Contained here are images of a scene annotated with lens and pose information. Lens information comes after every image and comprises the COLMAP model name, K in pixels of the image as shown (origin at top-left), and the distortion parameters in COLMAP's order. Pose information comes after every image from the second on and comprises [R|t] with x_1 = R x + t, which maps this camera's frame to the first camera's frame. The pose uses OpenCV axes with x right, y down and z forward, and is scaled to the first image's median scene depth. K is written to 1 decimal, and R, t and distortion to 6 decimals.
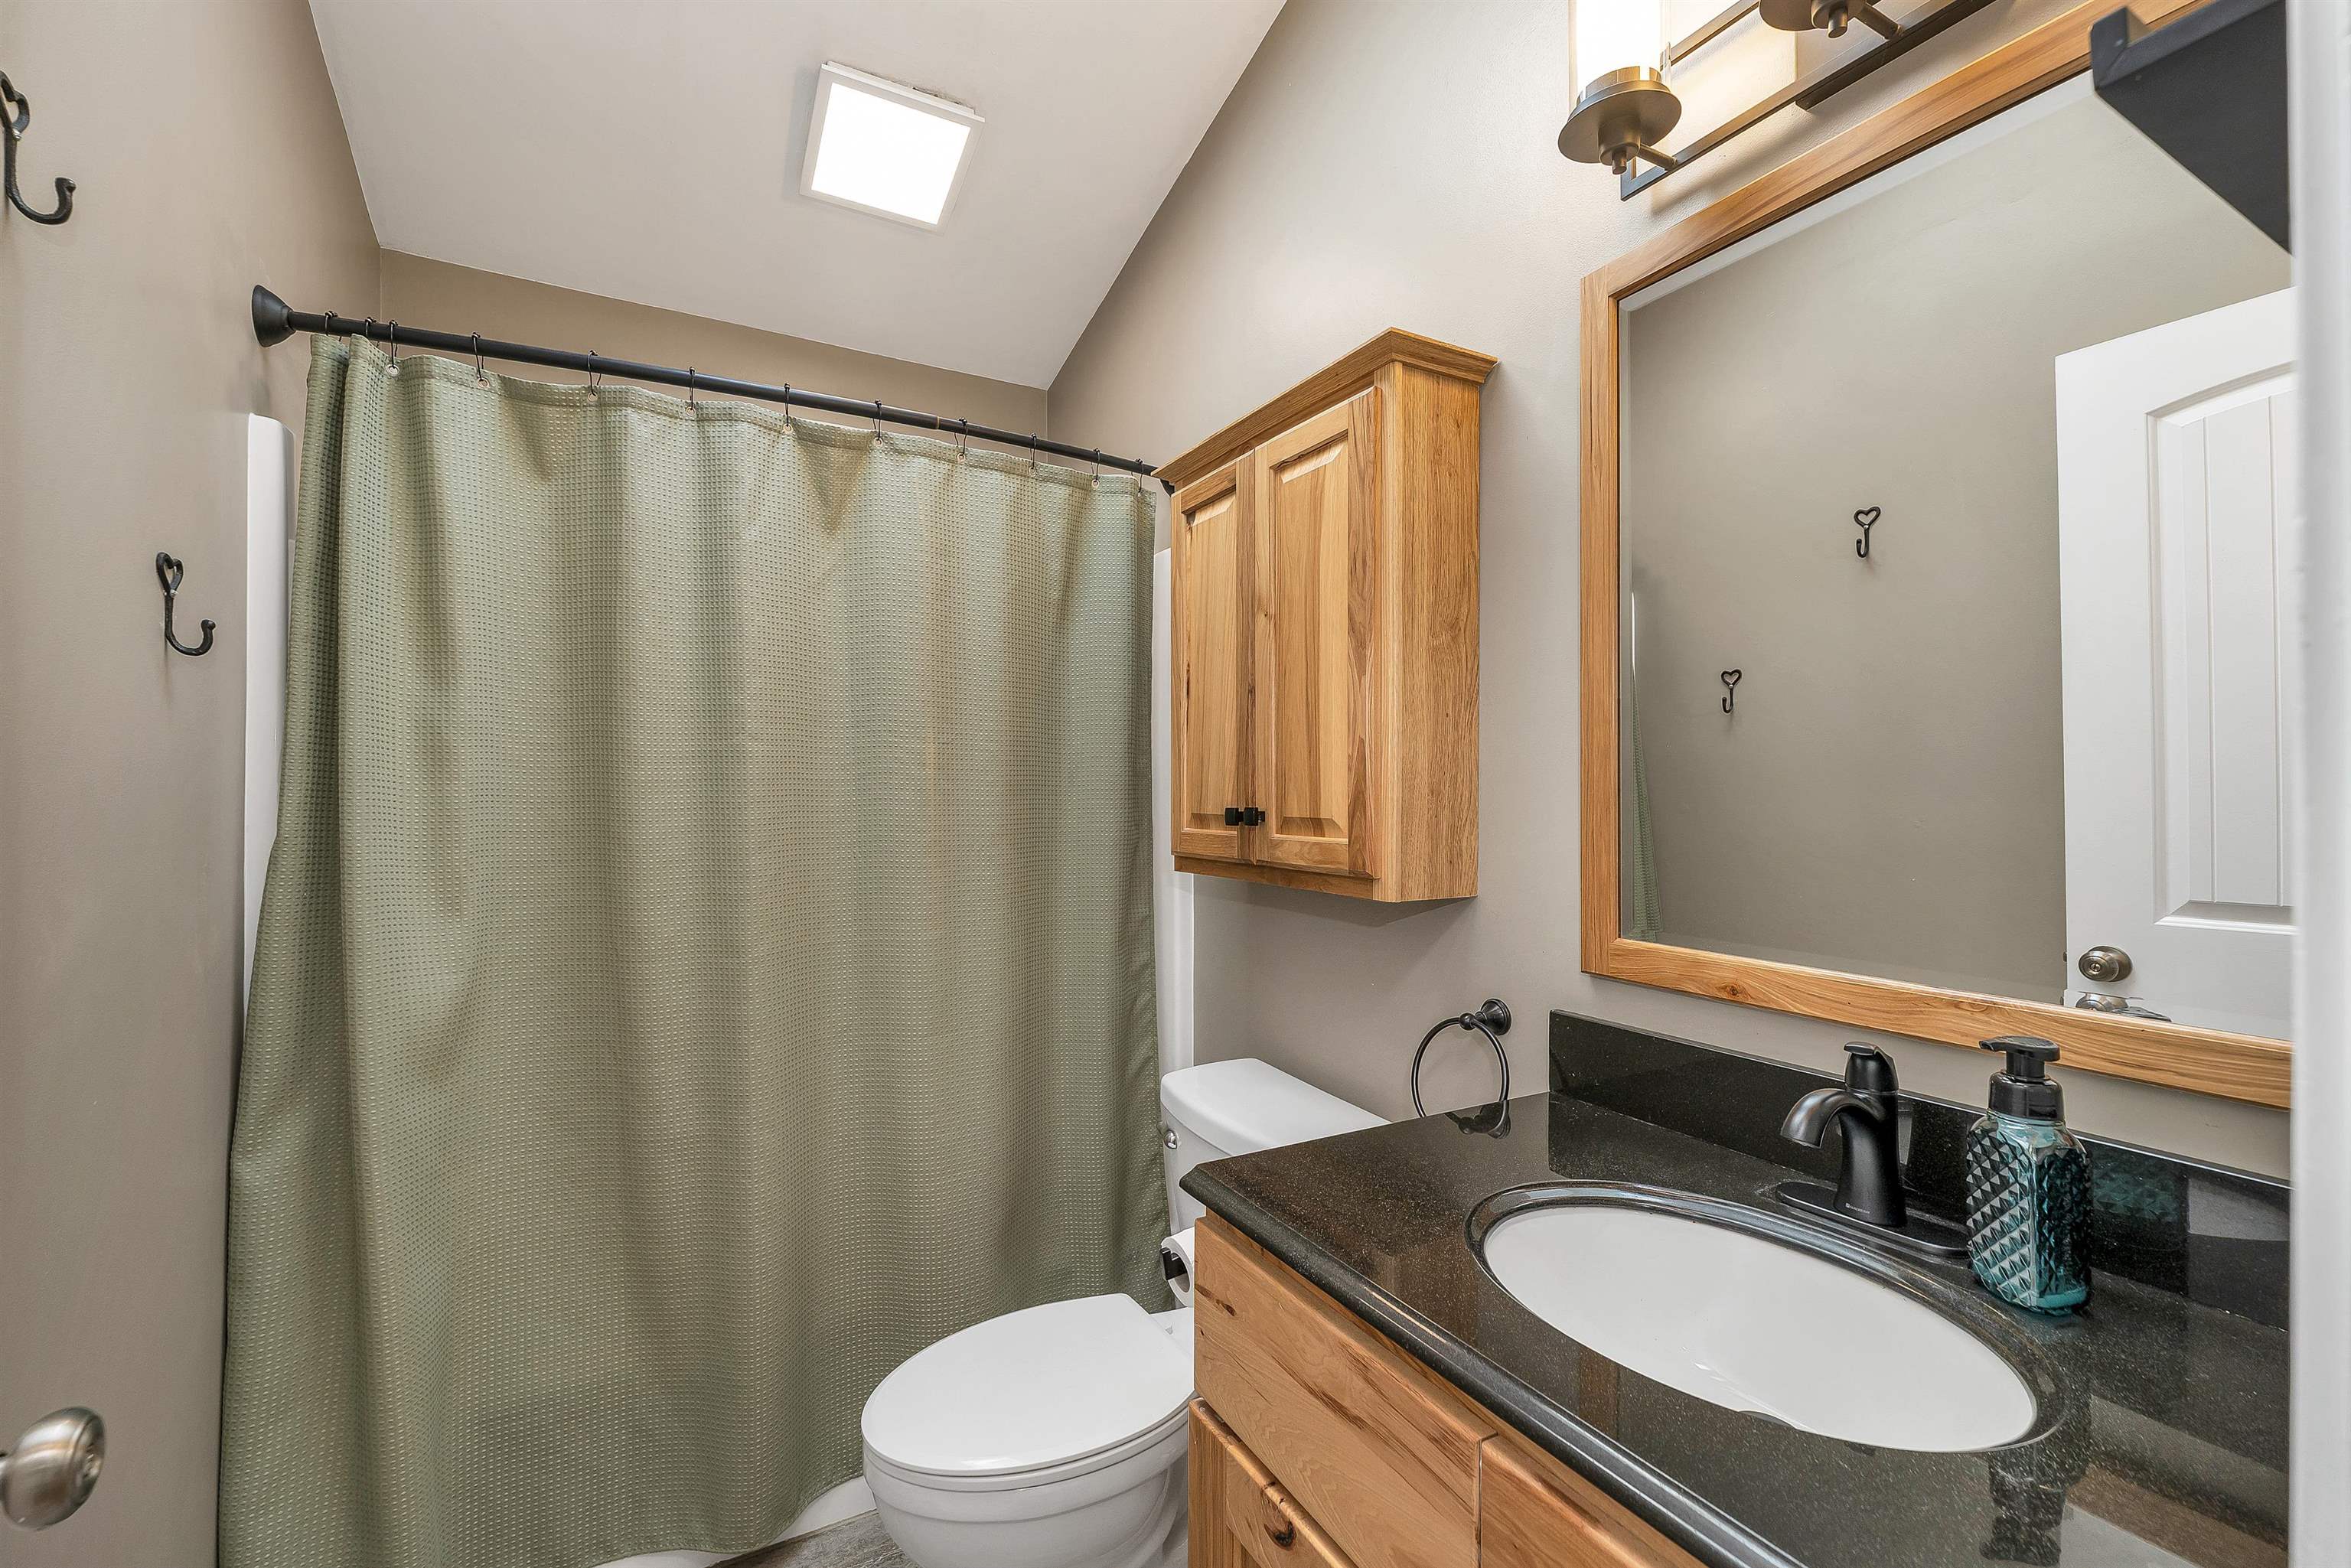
lens RADIAL K [[990.6, 0, 1176.0], [0, 990.6, 770.7], [0, 0, 1]] dist [0.001293, -0.000192]
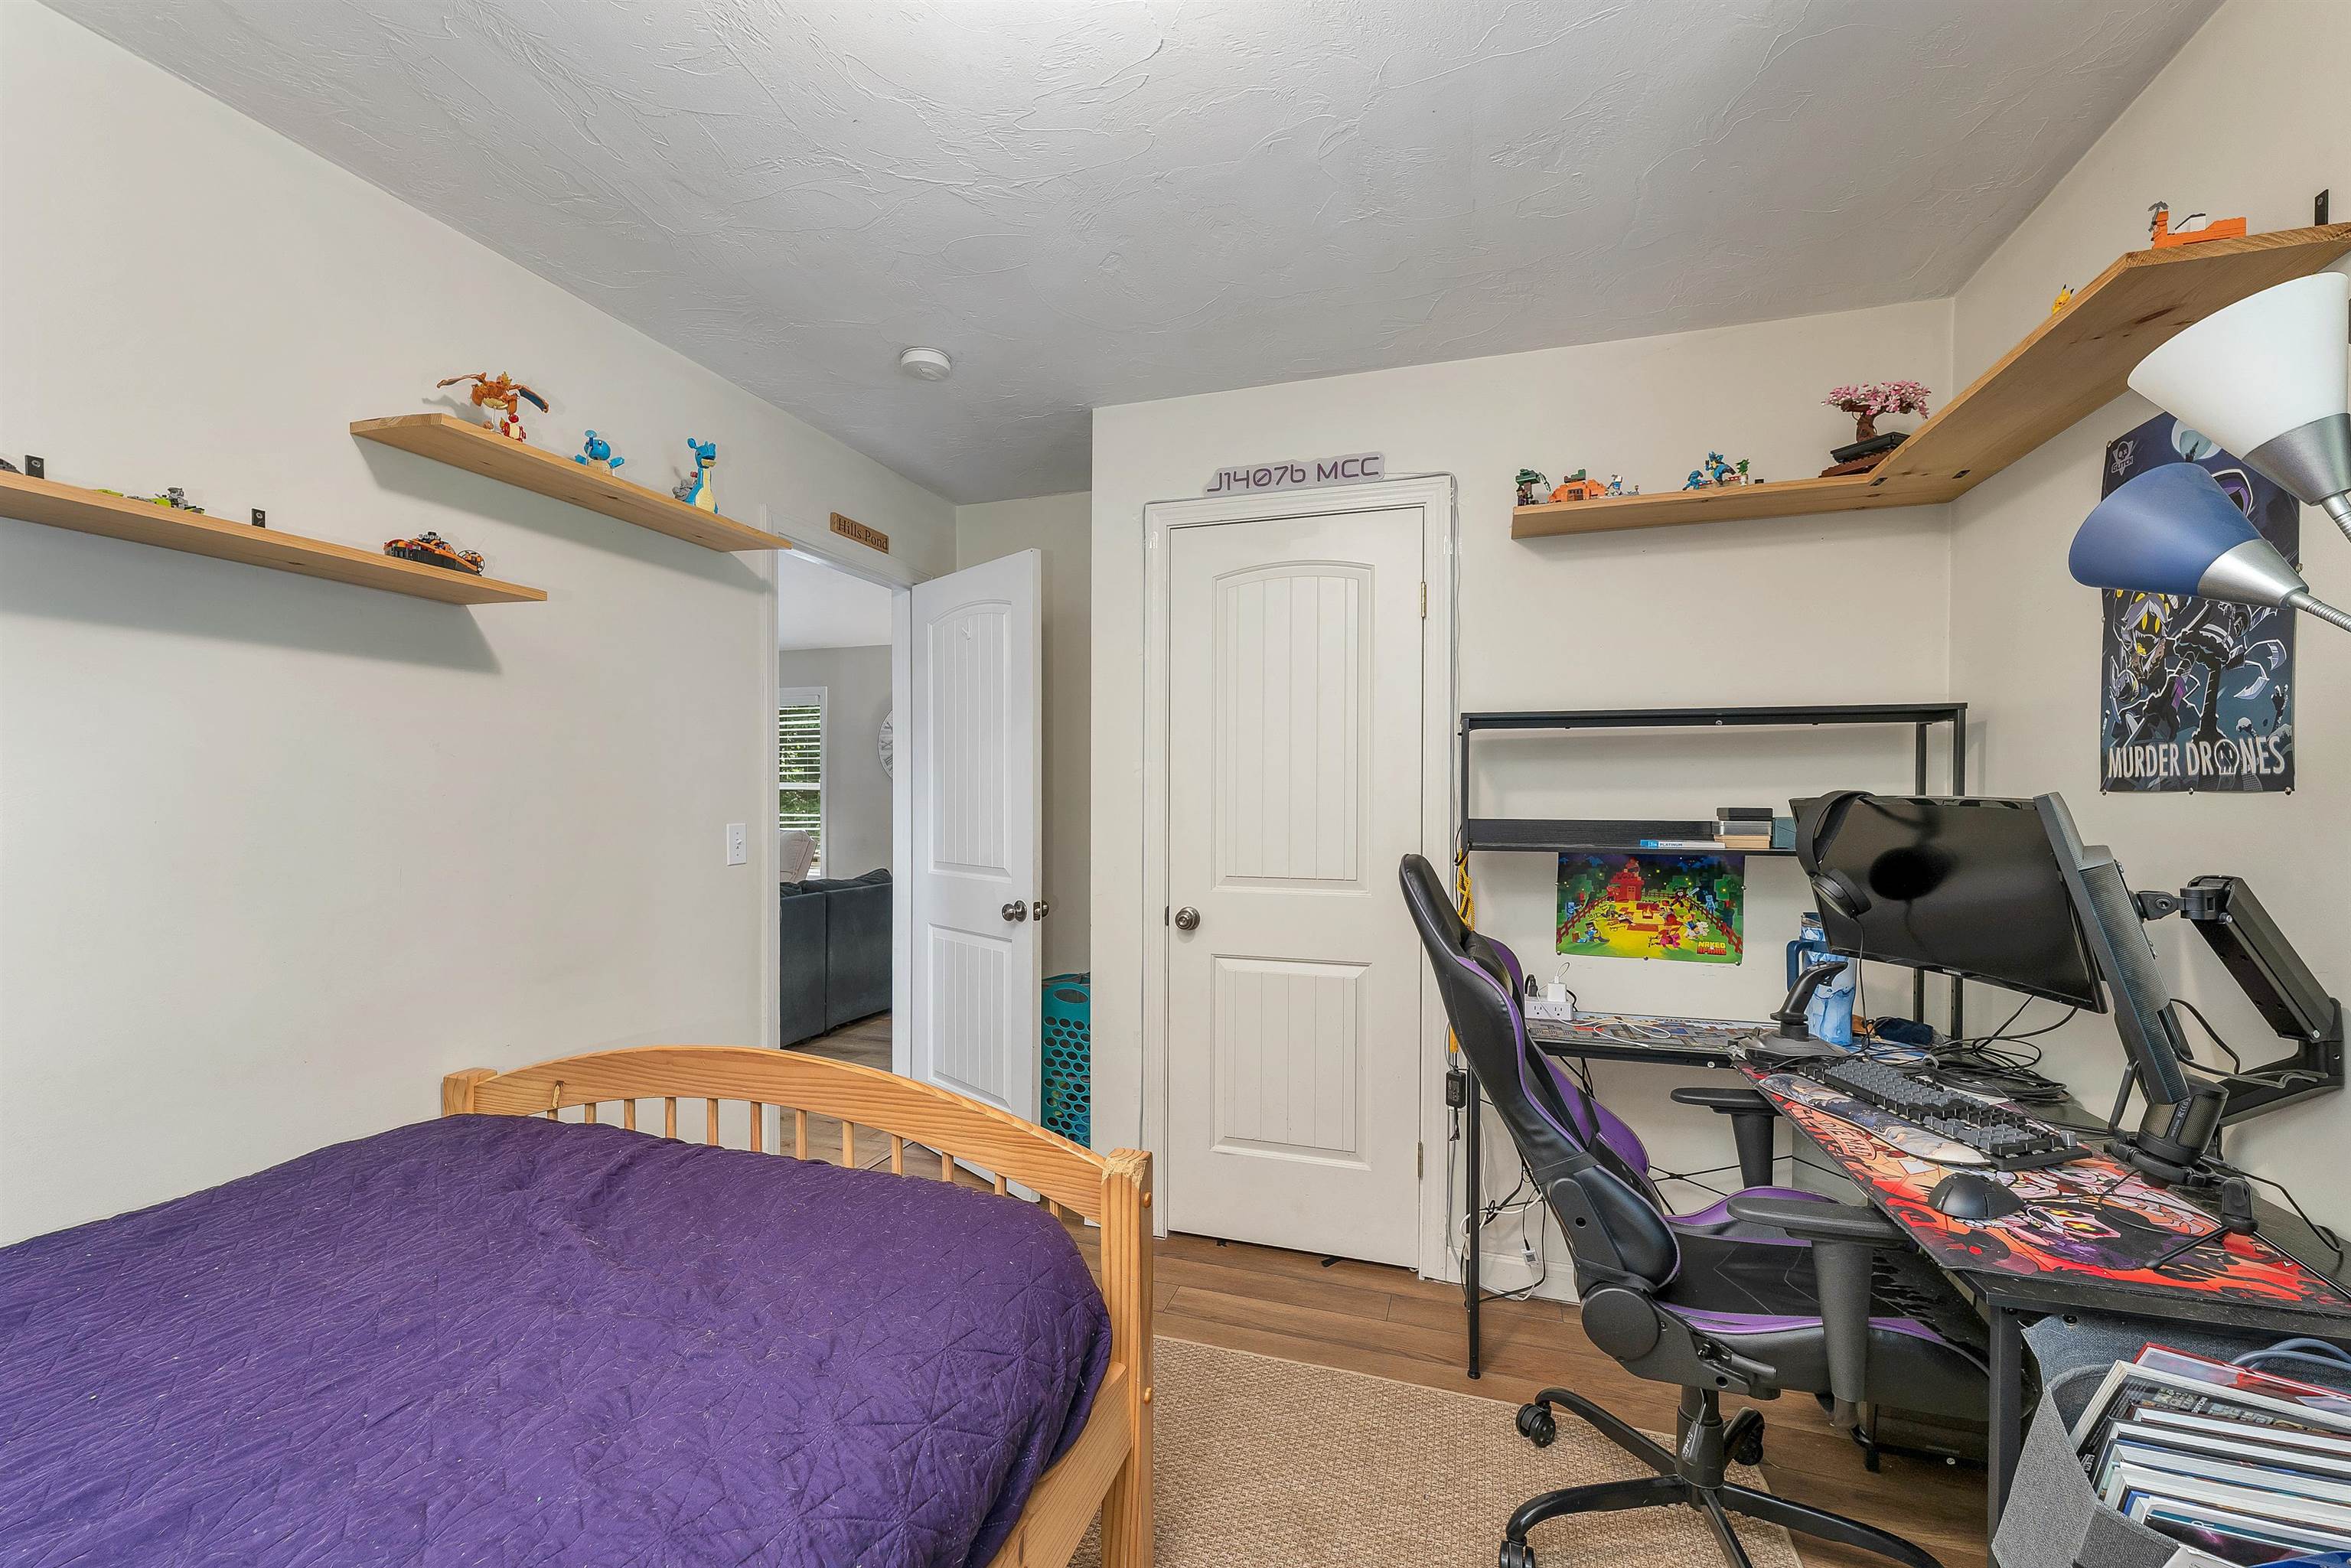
lens RADIAL K [[990.6, 0, 1170.2], [0, 990.6, 797.5], [0, 0, 1]] dist [0.001293, -0.000192]
pose [[0.739171, 0.010224, 0.673440, -0.148482], [-0.016782, 0.999854, 0.003241, -0.000833], [-0.673308, -0.013697, 0.739235, -0.144050]]
